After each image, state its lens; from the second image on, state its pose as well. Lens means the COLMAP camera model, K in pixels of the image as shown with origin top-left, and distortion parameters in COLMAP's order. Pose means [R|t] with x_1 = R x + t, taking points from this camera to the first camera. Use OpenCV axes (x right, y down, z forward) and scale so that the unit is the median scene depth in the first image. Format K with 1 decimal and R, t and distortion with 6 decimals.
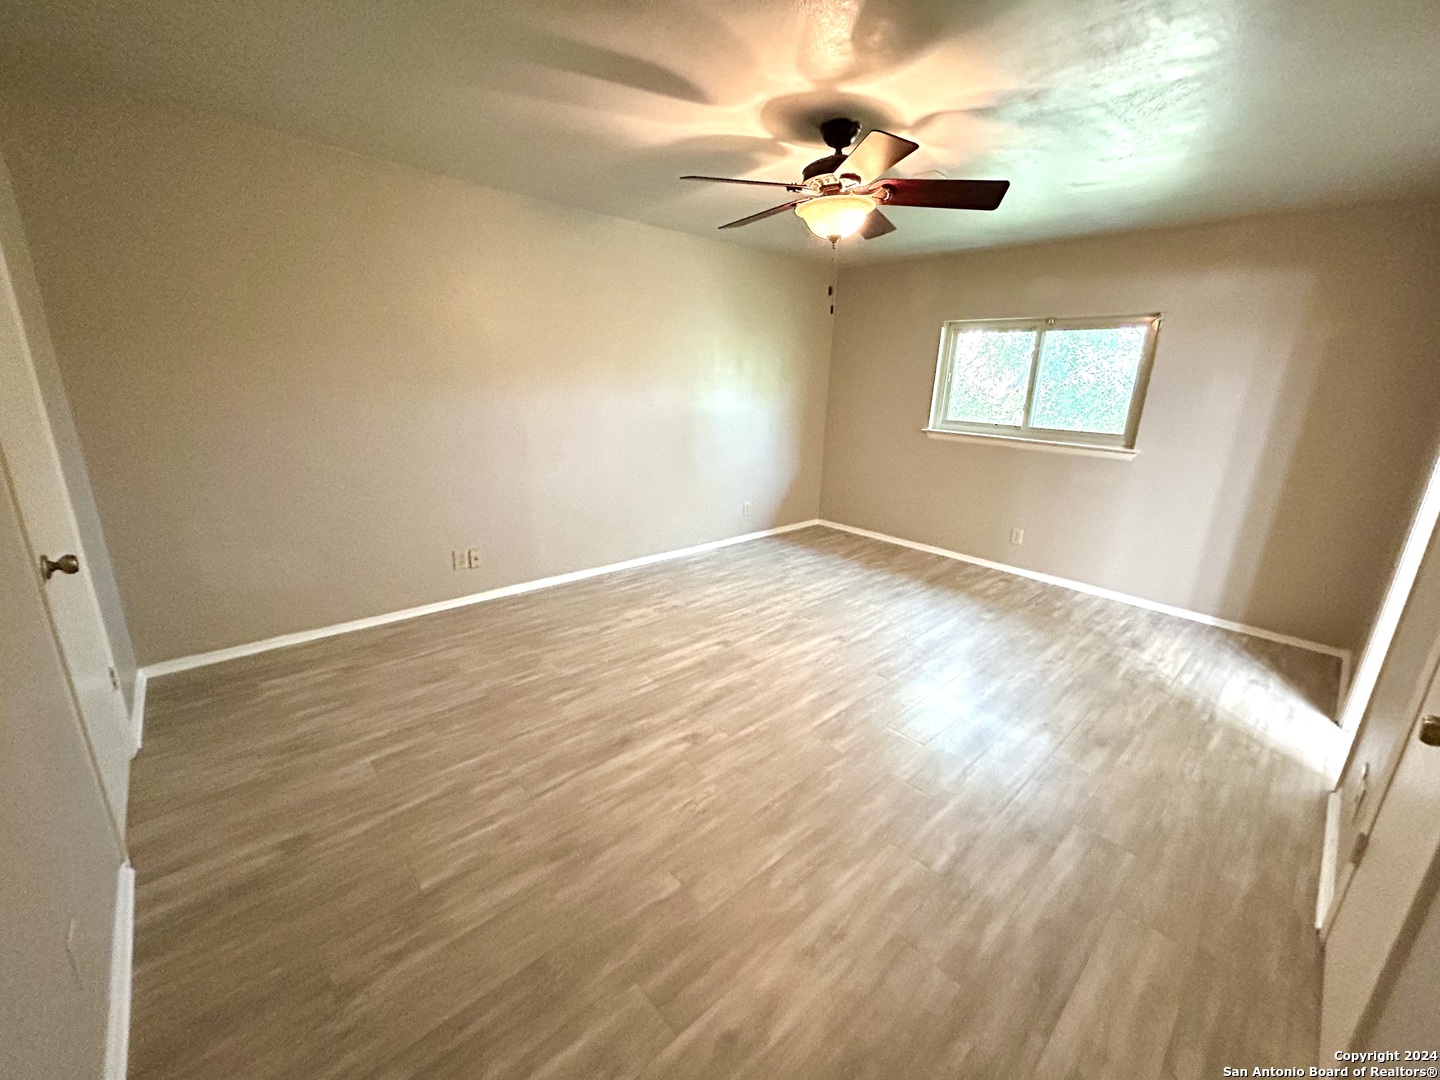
lens RADIAL K [[578.1, 0, 719.0], [0, 578.1, 538.6], [0, 0, 1]] dist [-0.003062, 0.003185]
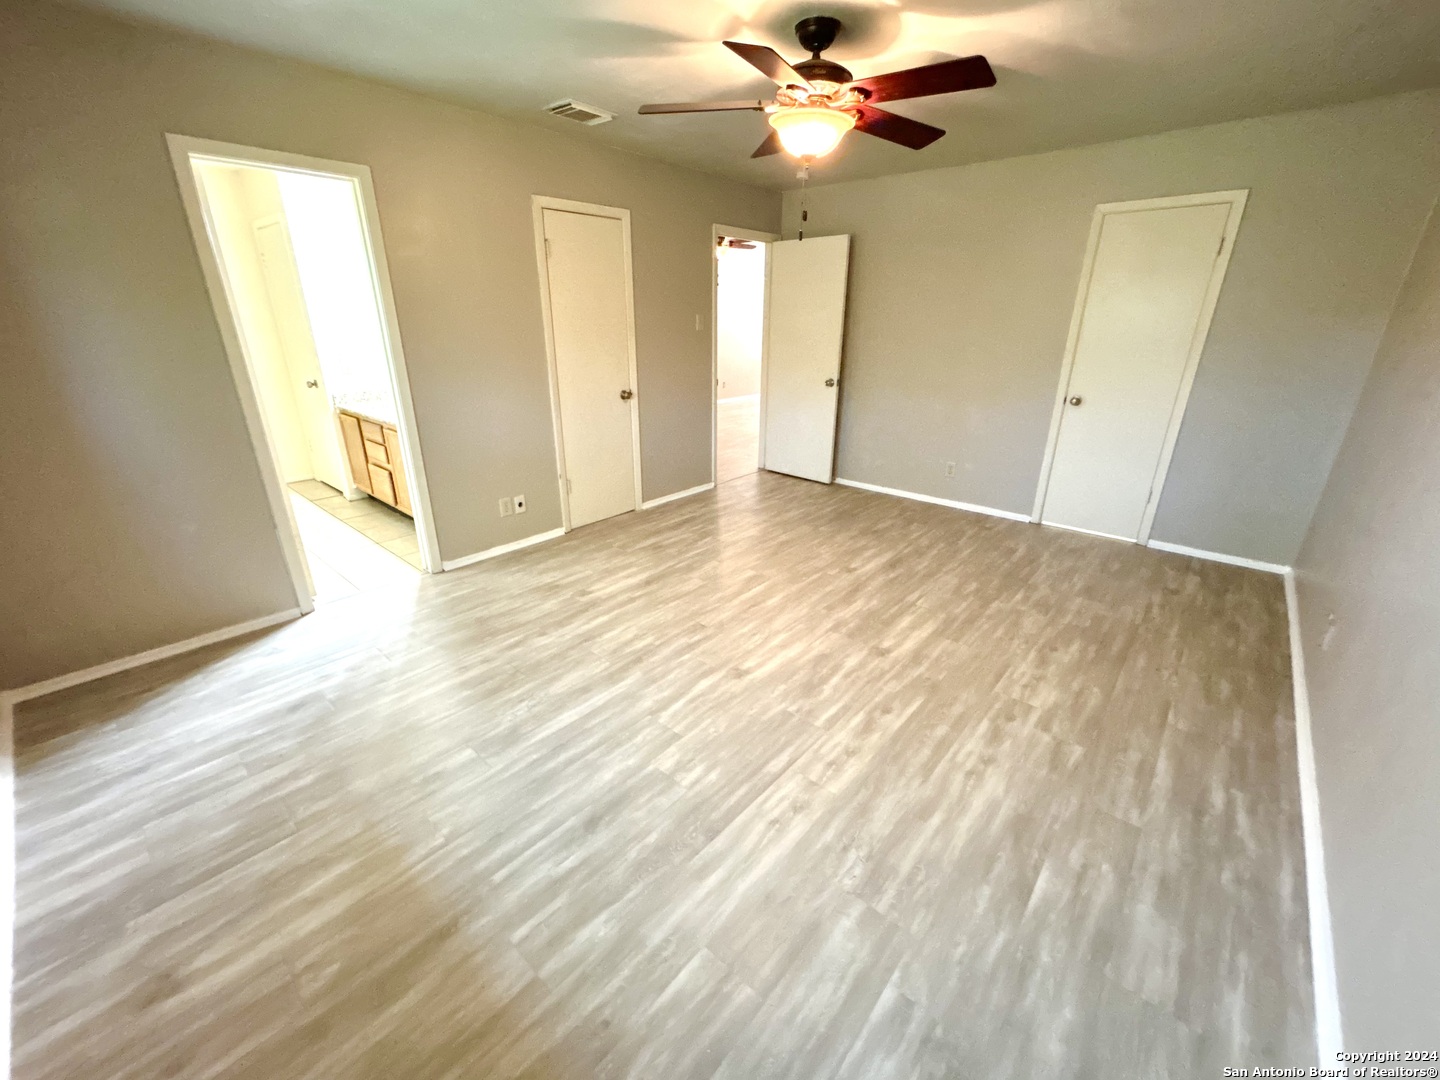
lens RADIAL K [[578.1, 0, 719.0], [0, 578.1, 538.6], [0, 0, 1]] dist [-0.003062, 0.003185]
pose [[-0.993678, 0.006213, -0.112095, 0.318976], [-0.062440, 0.799212, 0.597797, -0.407468], [0.093302, 0.601017, -0.793772, 1.486859]]
